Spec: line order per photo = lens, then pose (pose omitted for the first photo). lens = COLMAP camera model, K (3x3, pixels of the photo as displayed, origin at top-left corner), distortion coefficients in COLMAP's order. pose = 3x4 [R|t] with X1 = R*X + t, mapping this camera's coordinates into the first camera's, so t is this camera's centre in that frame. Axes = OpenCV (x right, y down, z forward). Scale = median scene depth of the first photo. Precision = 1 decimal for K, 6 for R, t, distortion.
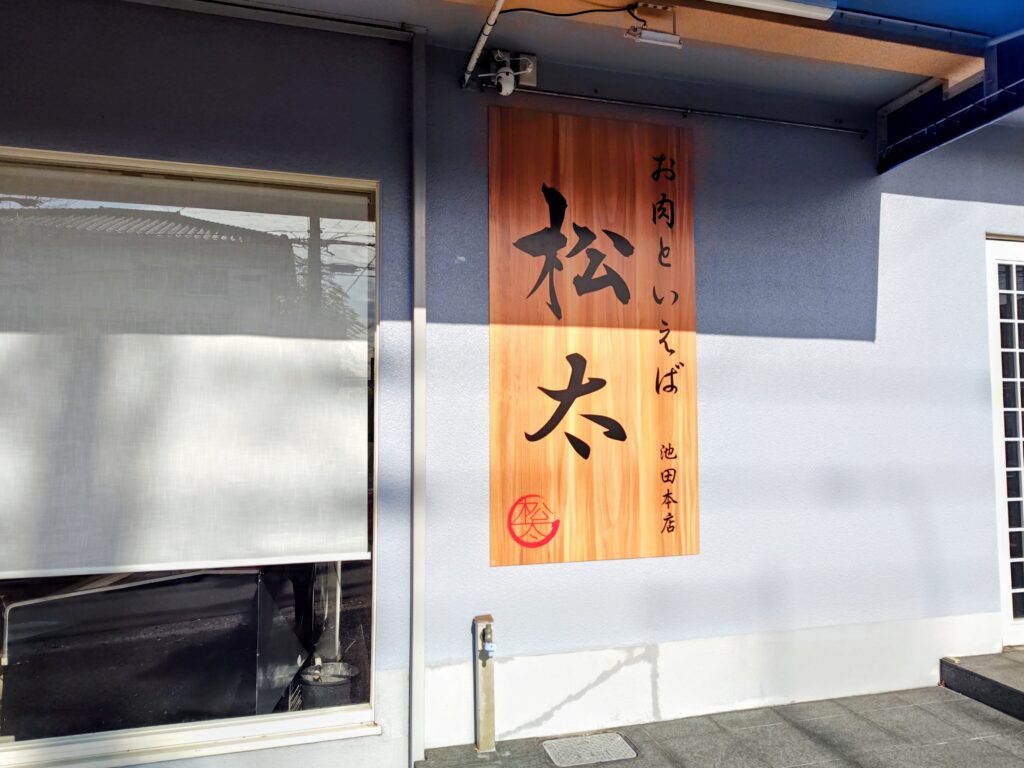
lens RADIAL K [[688.7, 0, 511.3], [0, 688.7, 390.4], [0, 0, 1]] dist [0.004120, -0.001967]
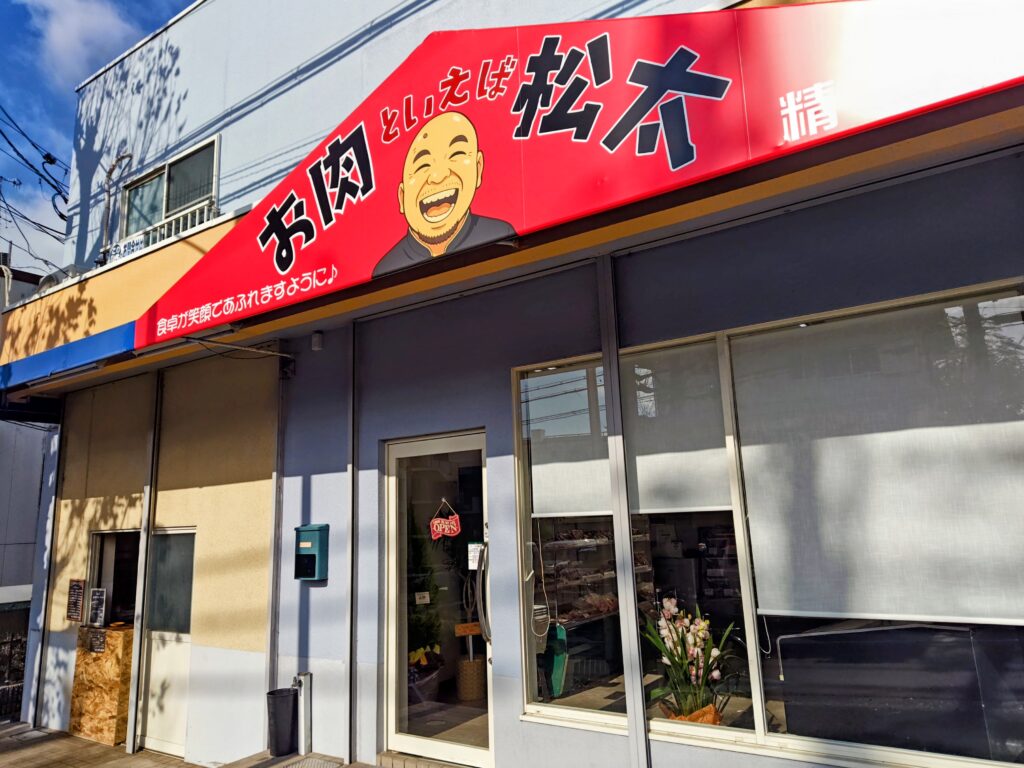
lens RADIAL K [[728.5, 0, 510.8], [0, 728.5, 362.7], [0, 0, 1]] dist [0.004706, 0.002610]
pose [[0.643652, -0.182231, -0.743306, 0.133401], [0.076414, 0.981687, -0.174504, -0.022524], [0.761494, 0.055521, 0.645790, -0.406571]]
